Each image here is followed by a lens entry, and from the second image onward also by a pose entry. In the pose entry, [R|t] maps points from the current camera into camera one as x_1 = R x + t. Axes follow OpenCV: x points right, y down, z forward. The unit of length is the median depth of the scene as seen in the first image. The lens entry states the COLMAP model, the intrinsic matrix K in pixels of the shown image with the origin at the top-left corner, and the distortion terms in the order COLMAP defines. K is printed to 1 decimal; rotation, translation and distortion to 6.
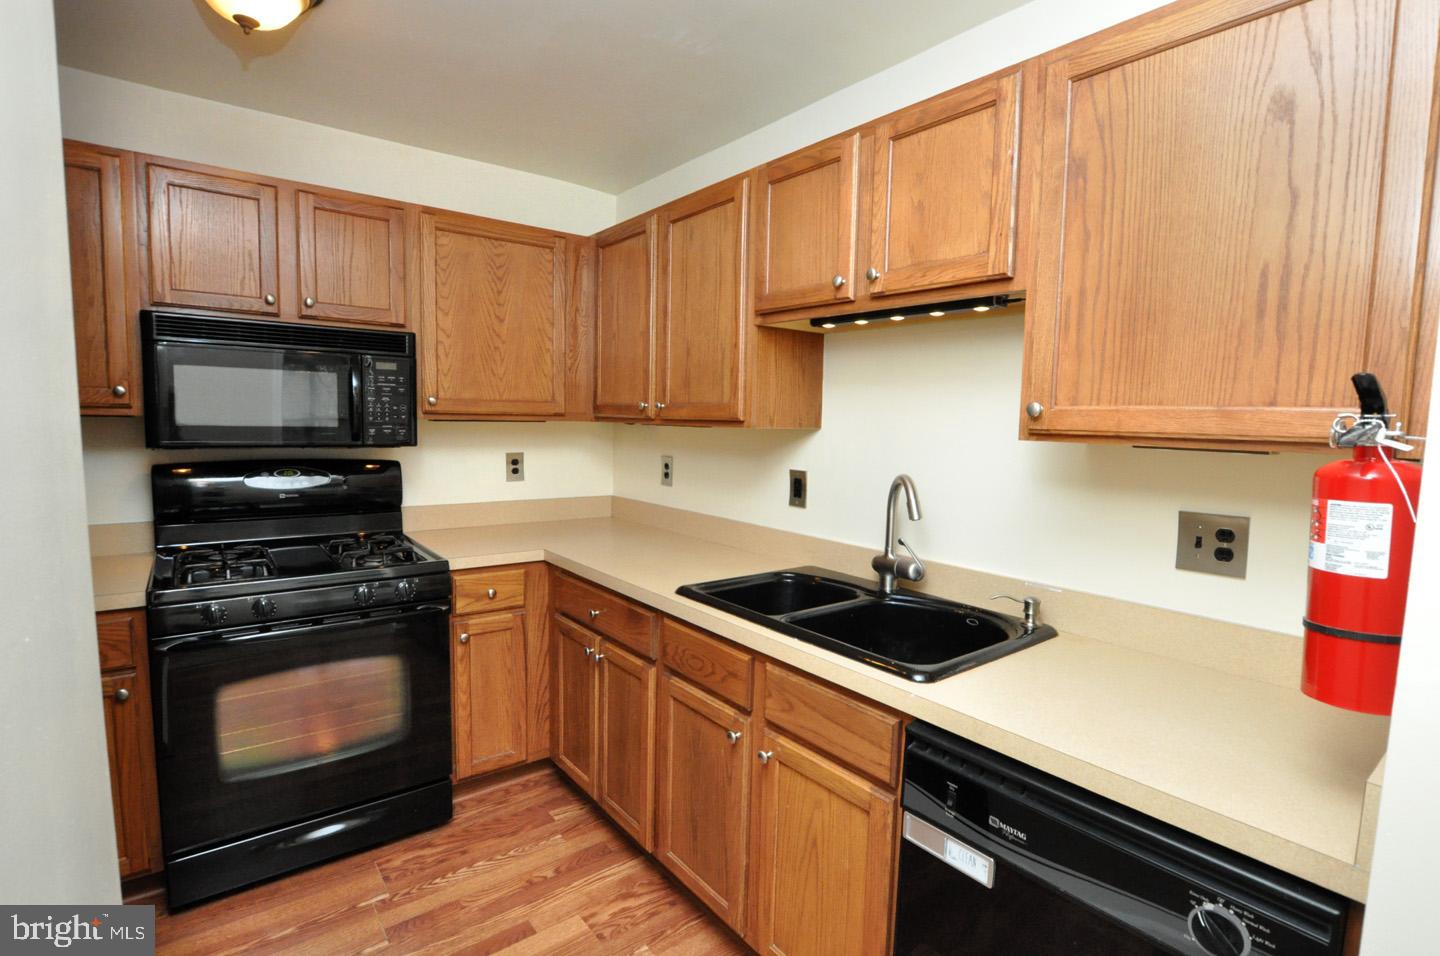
lens RADIAL K [[688.1, 0, 720.0], [0, 688.1, 478.0], [0, 0, 1]] dist [-0.029865, -0.000533]
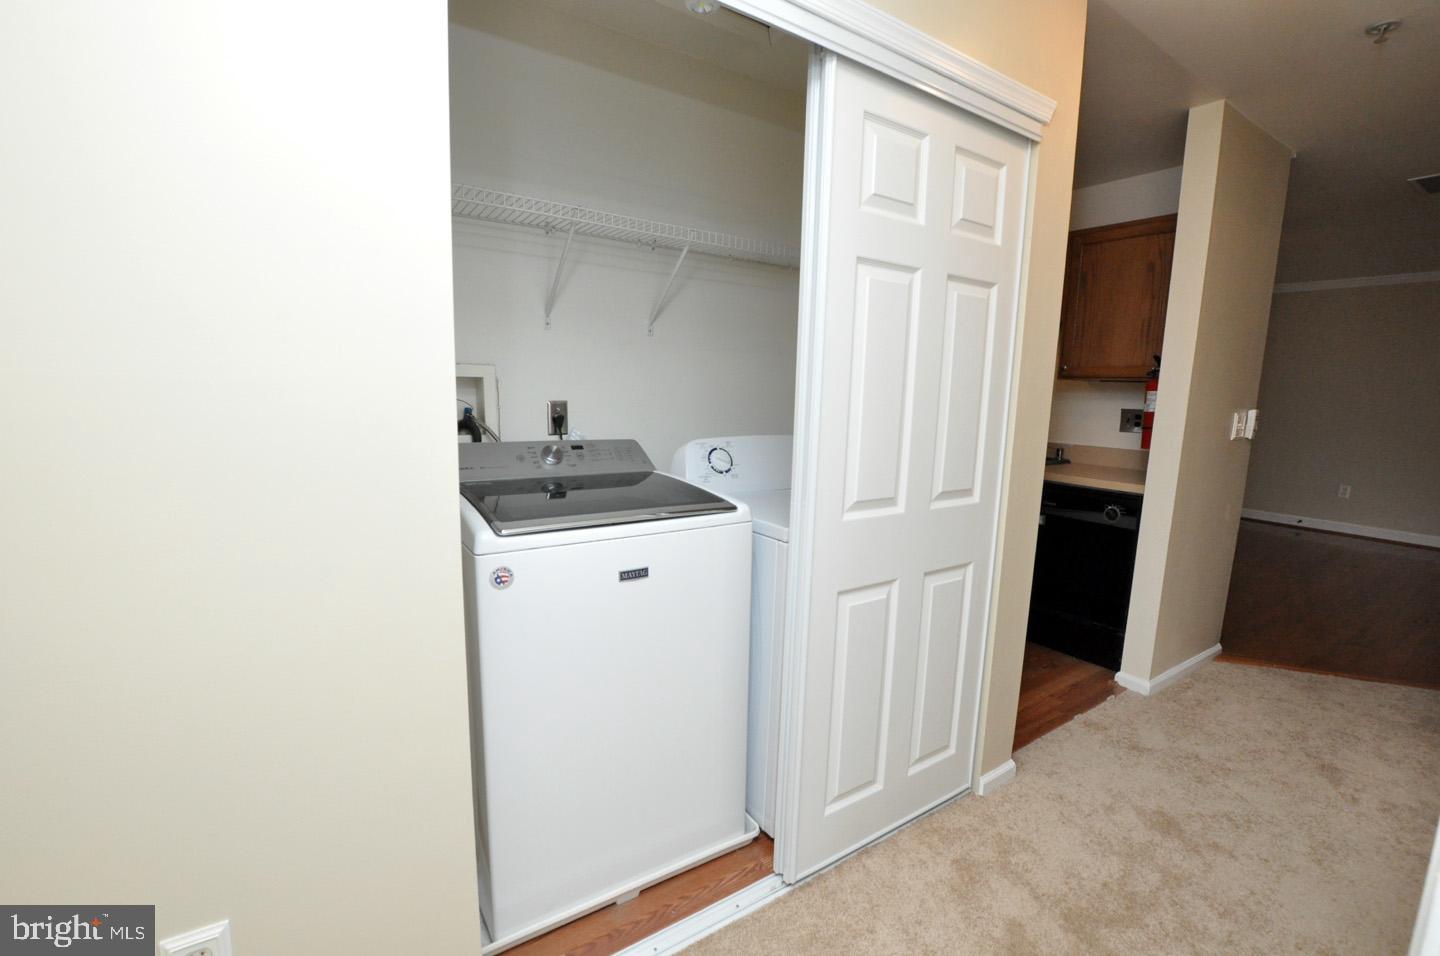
lens RADIAL K [[631.6, 0, 722.8], [0, 631.6, 478.7], [0, 0, 1]] dist [-0.029998, 0.000860]
pose [[0.997410, 0.016419, -0.070029, -0.453946], [-0.012341, 0.998224, 0.058272, 0.136065], [0.070862, -0.057257, 0.995842, -1.017887]]
